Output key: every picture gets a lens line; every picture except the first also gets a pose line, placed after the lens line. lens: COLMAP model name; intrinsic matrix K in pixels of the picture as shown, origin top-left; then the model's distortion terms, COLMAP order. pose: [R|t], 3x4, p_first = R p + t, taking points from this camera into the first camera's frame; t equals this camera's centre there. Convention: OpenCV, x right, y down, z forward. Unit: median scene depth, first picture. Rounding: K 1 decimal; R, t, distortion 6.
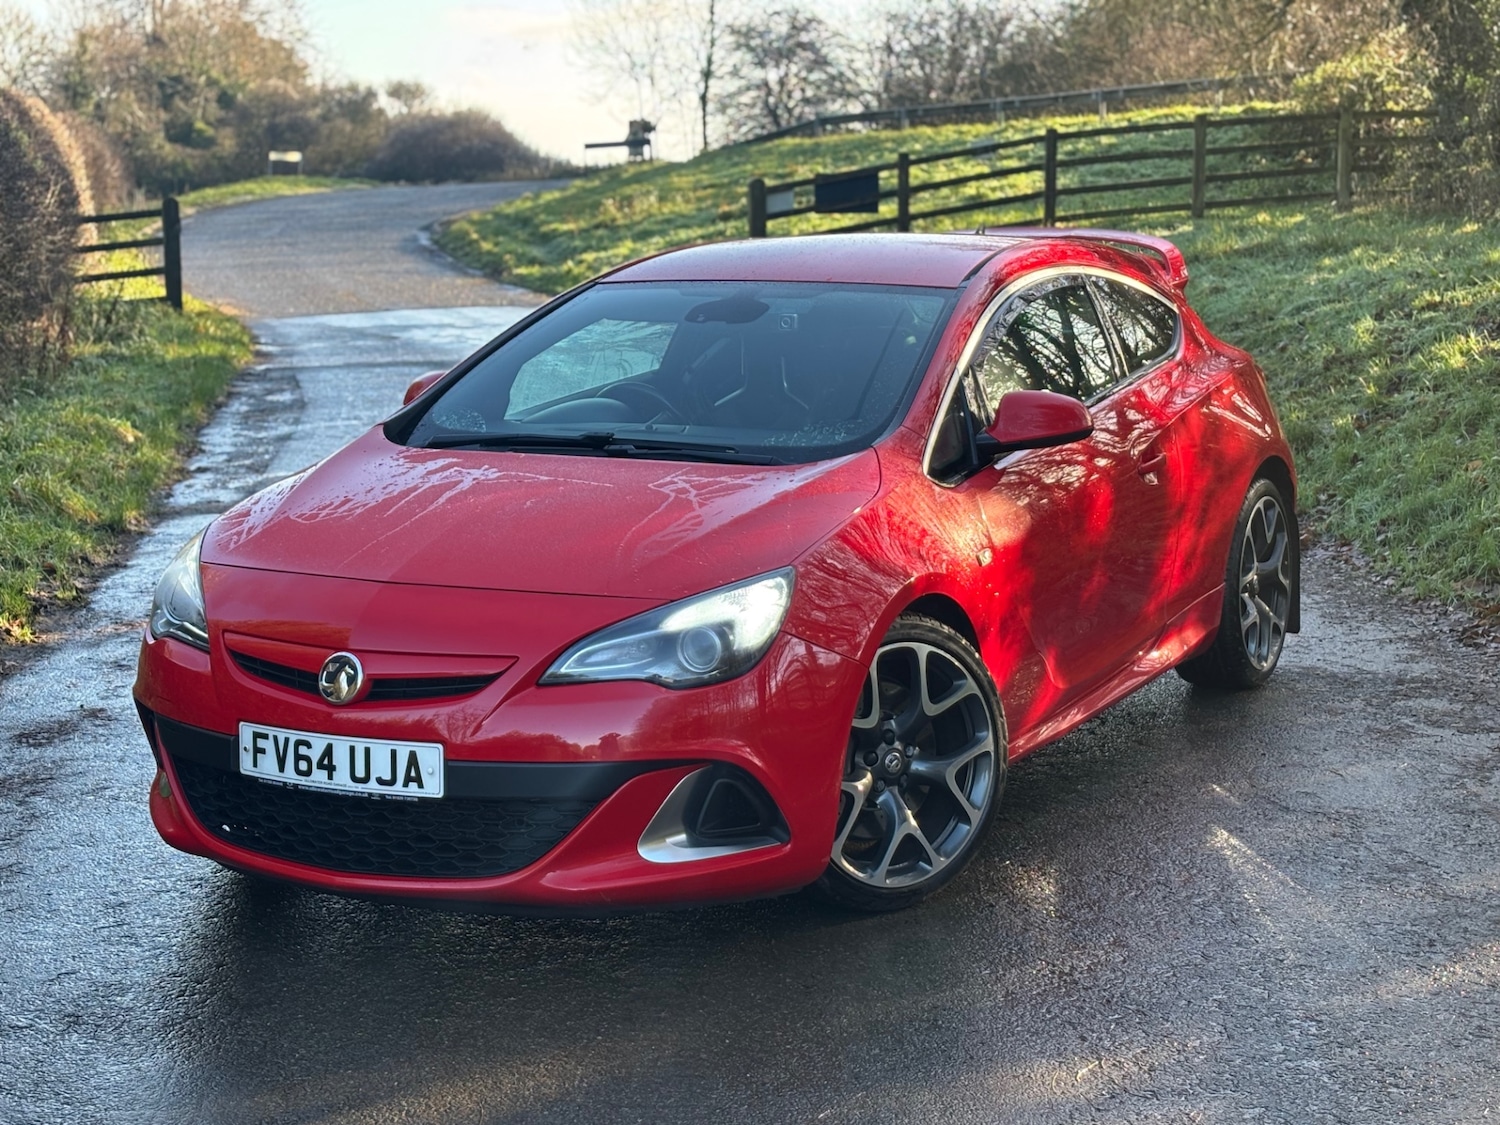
lens RADIAL K [[2565.6, 0, 755.8], [0, 2565.6, 559.5], [0, 0, 1]] dist [0.309418, -1.222791]
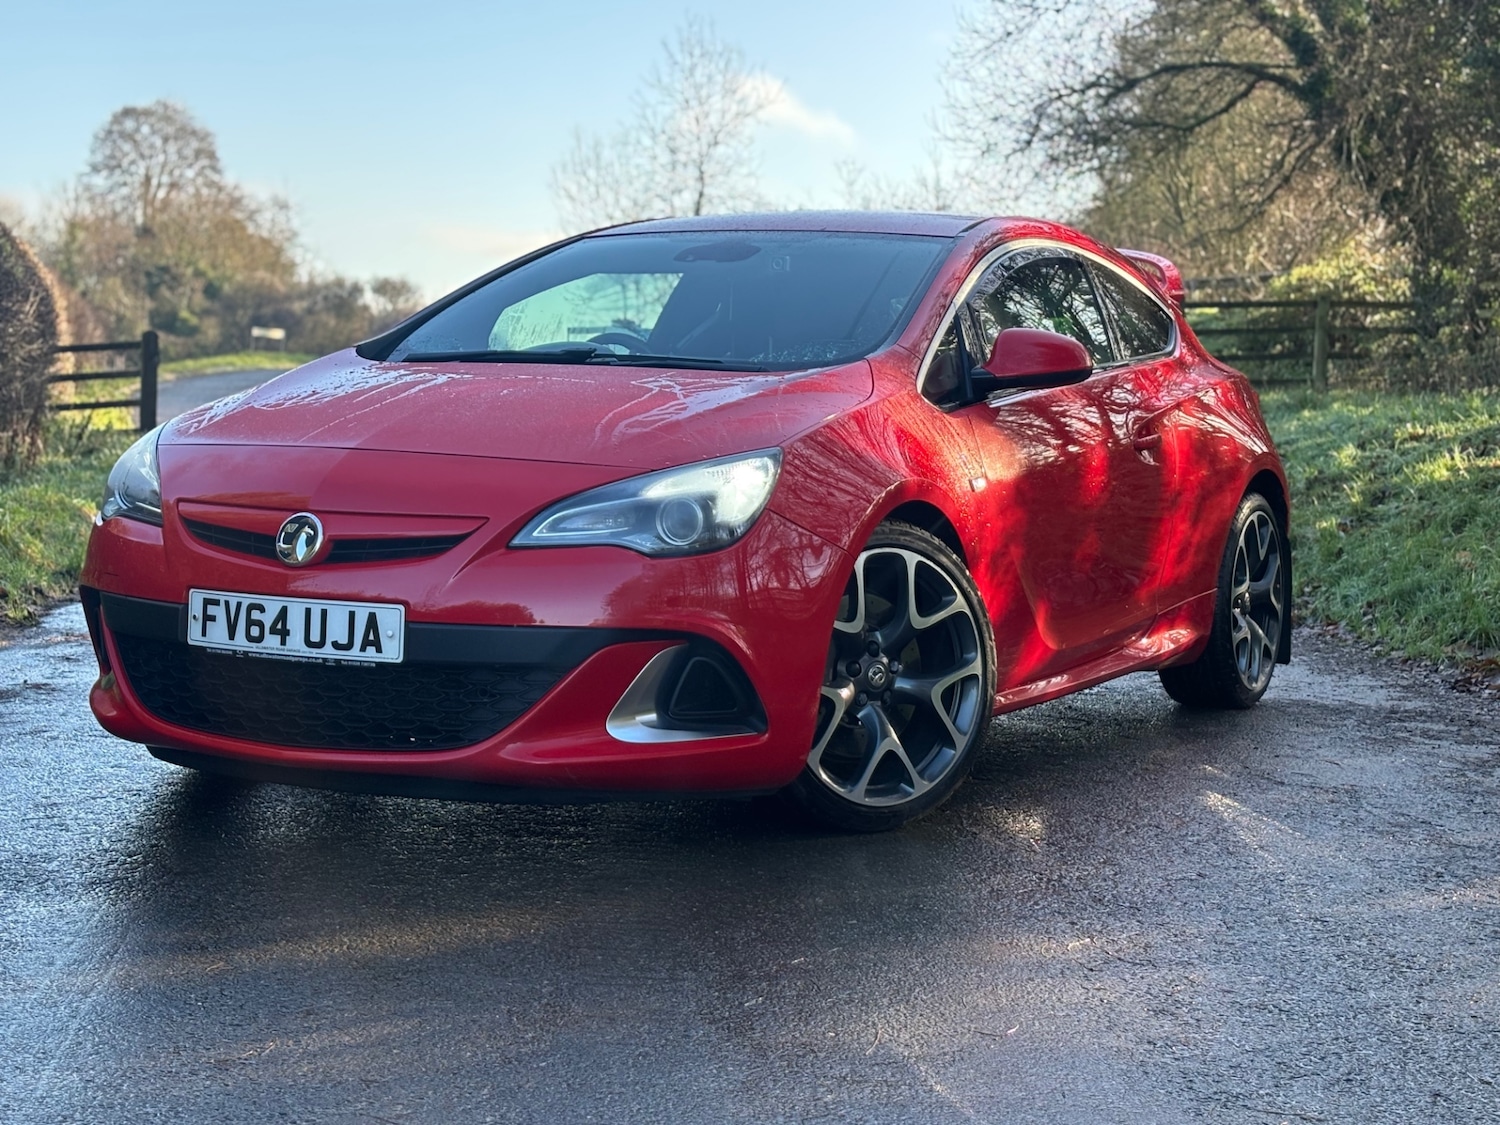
lens RADIAL K [[2565.6, 0, 755.8], [0, 2565.6, 559.5], [0, 0, 1]] dist [0.309418, -1.222791]
pose [[0.999163, 0.039266, 0.011439, -0.003794], [-0.038184, 0.995812, -0.083064, 0.115035], [-0.014652, 0.082558, 0.996479, 0.049491]]
